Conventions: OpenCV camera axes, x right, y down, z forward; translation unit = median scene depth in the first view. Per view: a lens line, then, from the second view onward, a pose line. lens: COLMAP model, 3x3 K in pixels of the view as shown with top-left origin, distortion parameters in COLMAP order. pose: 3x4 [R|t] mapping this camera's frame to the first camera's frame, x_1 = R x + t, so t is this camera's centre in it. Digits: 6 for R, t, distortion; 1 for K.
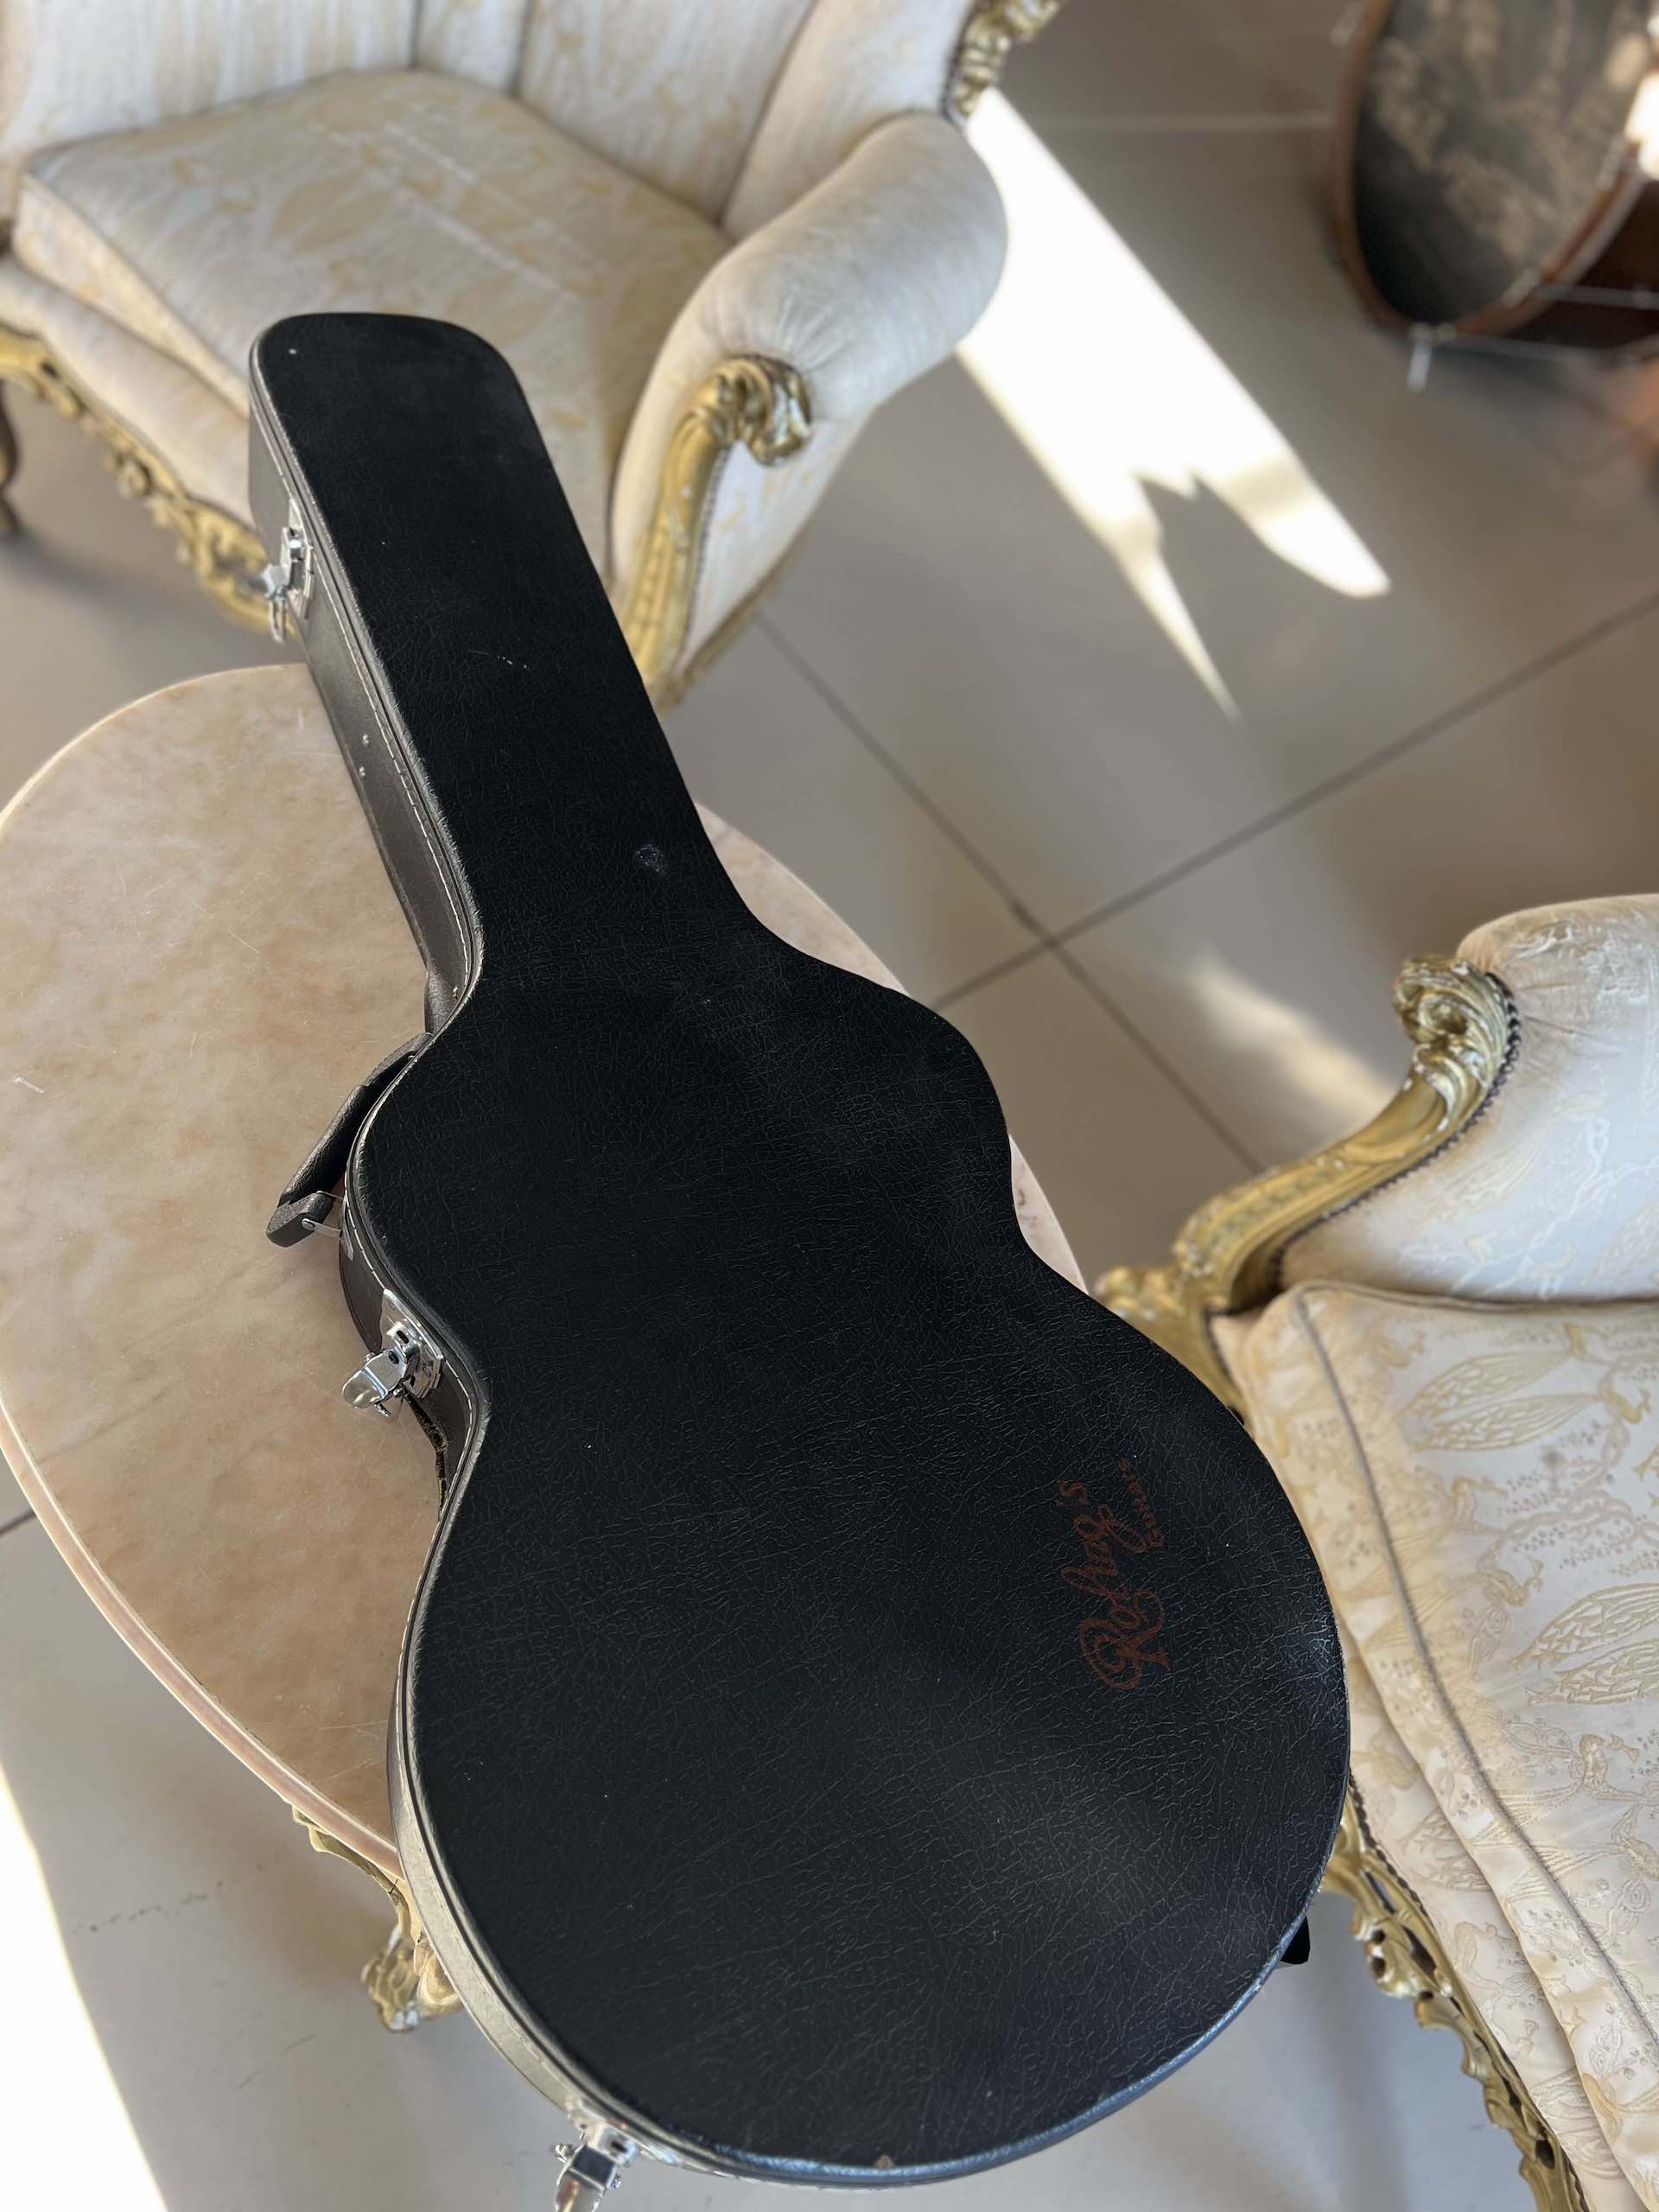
lens RADIAL K [[1945.9, 0, 826.5], [0, 1945.9, 1164.4], [0, 0, 1]] dist [0.109431, -0.138843]
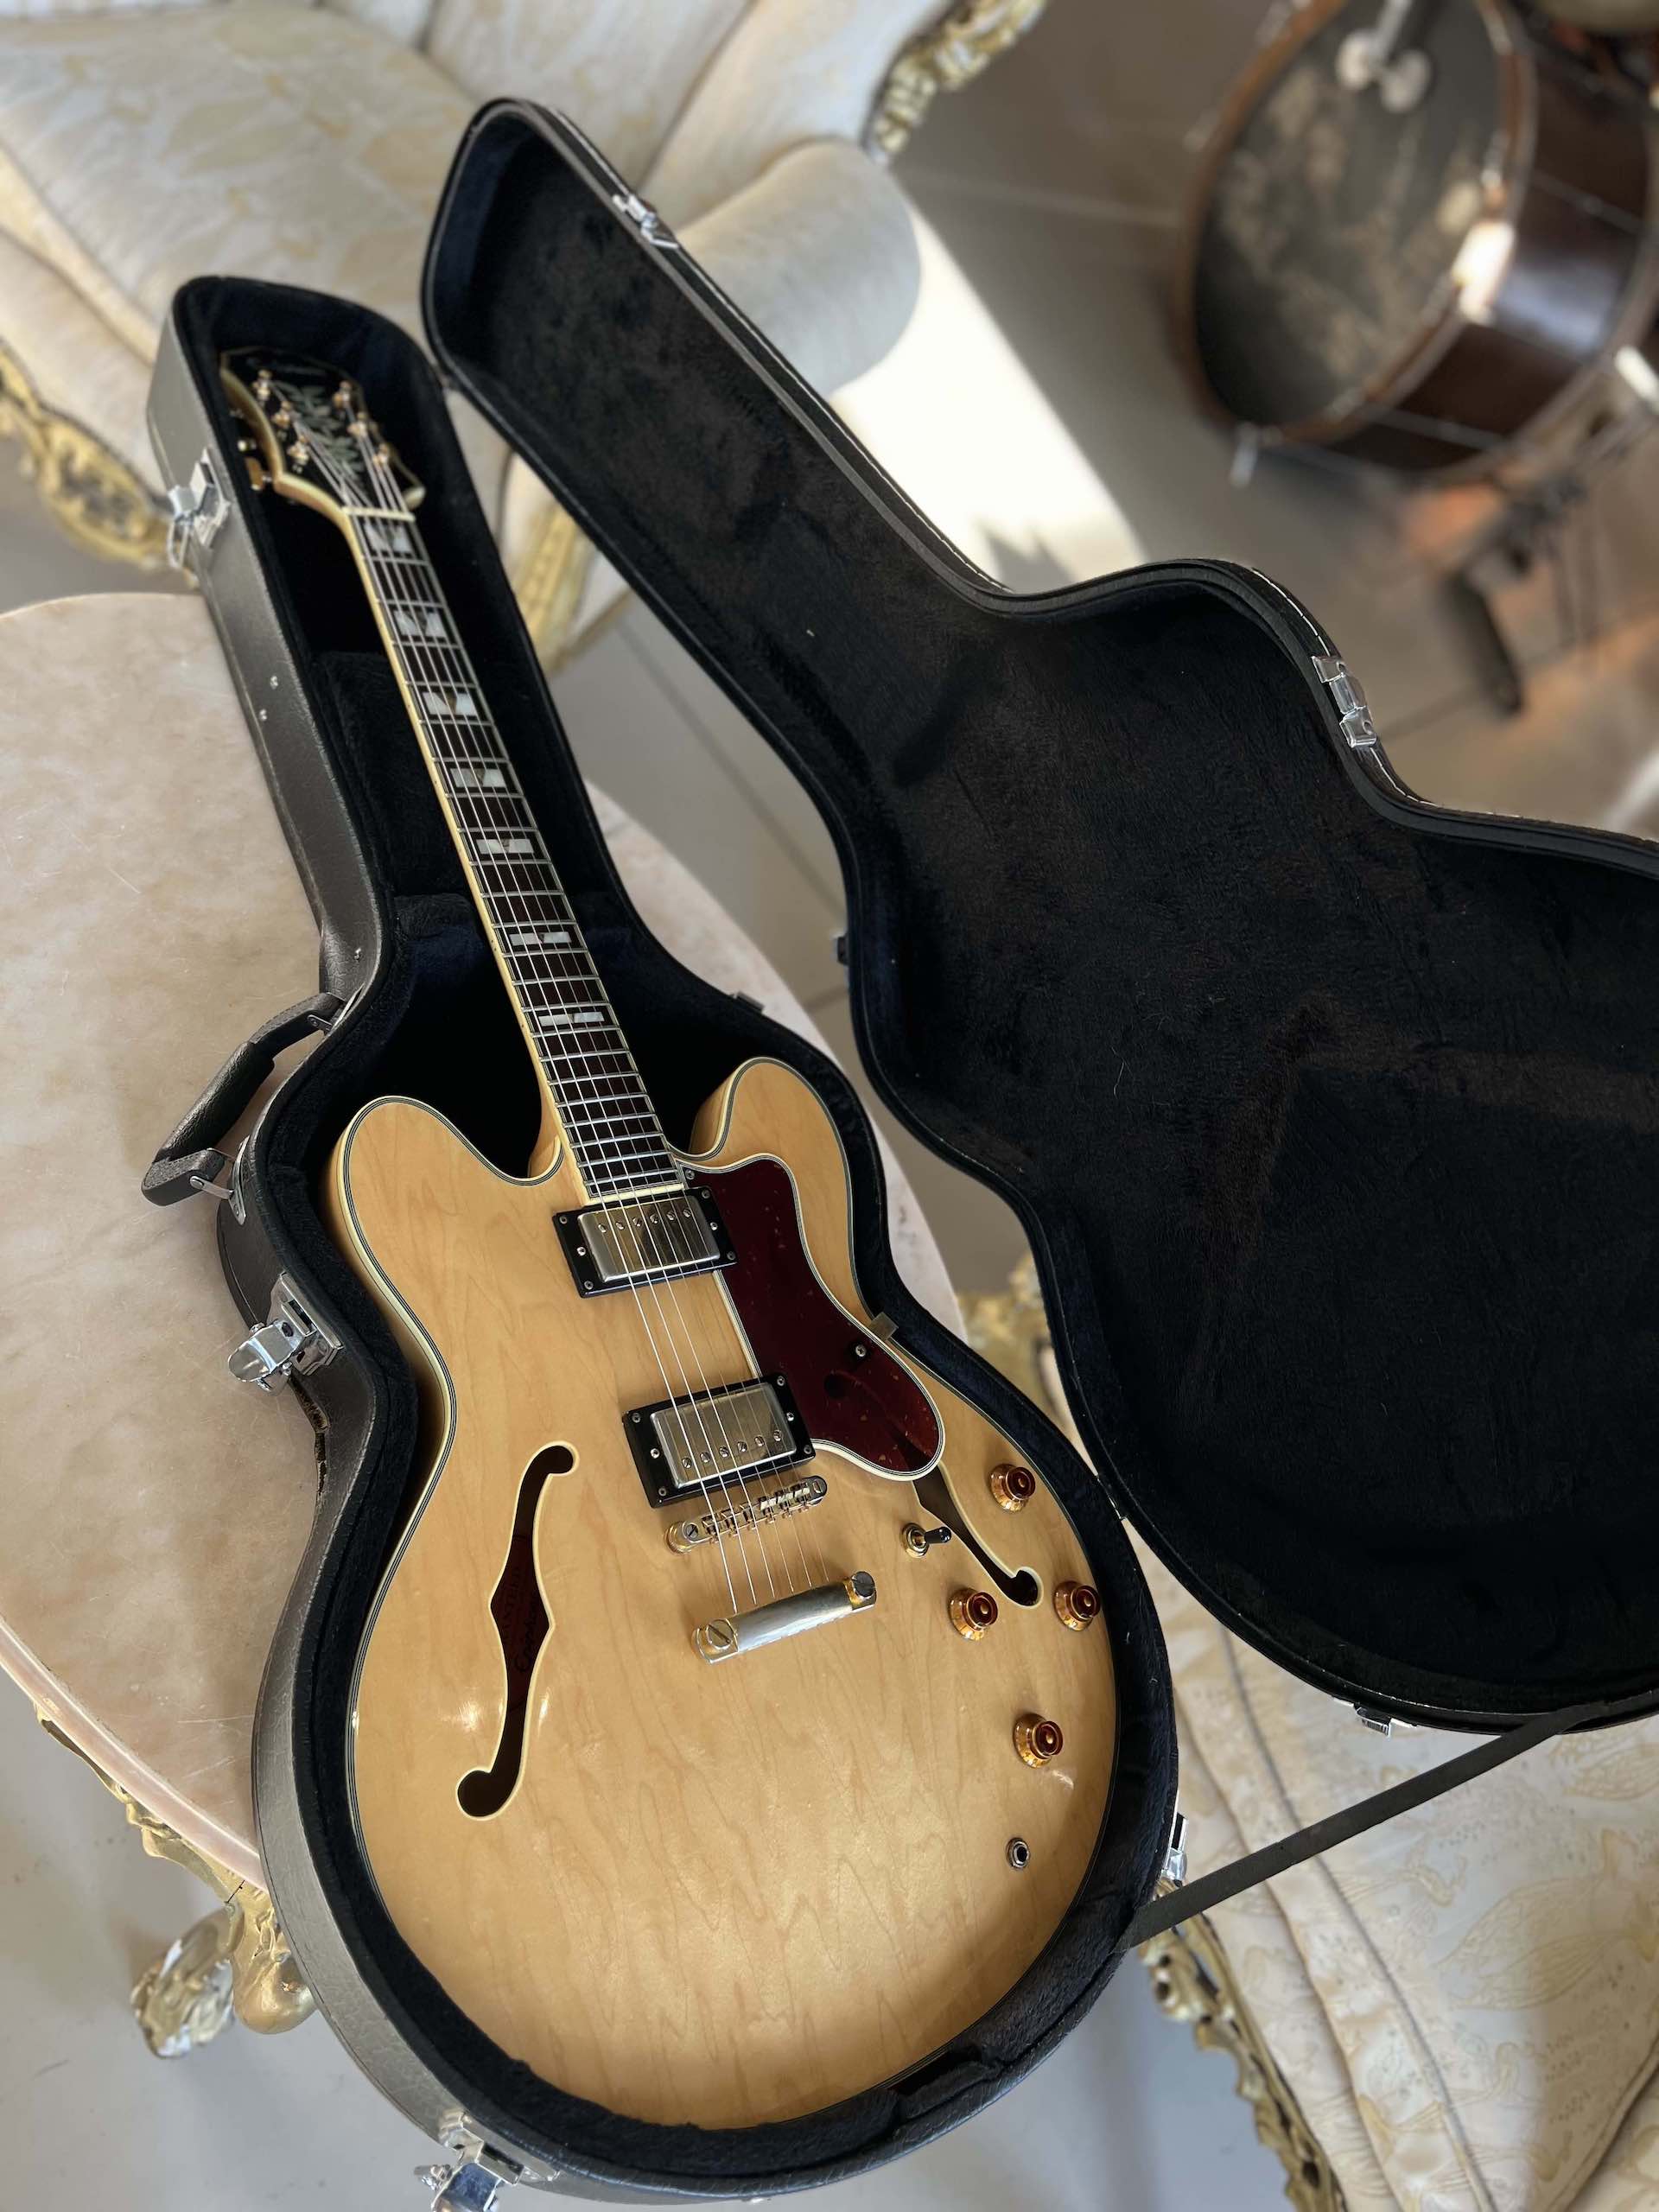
lens RADIAL K [[1945.9, 0, 826.5], [0, 1945.9, 1164.4], [0, 0, 1]] dist [0.109431, -0.138843]
pose [[0.981521, 0.079342, 0.174132, -0.111114], [-0.075790, 0.996759, -0.026967, 0.020148], [-0.175708, 0.013271, 0.984353, 0.017494]]
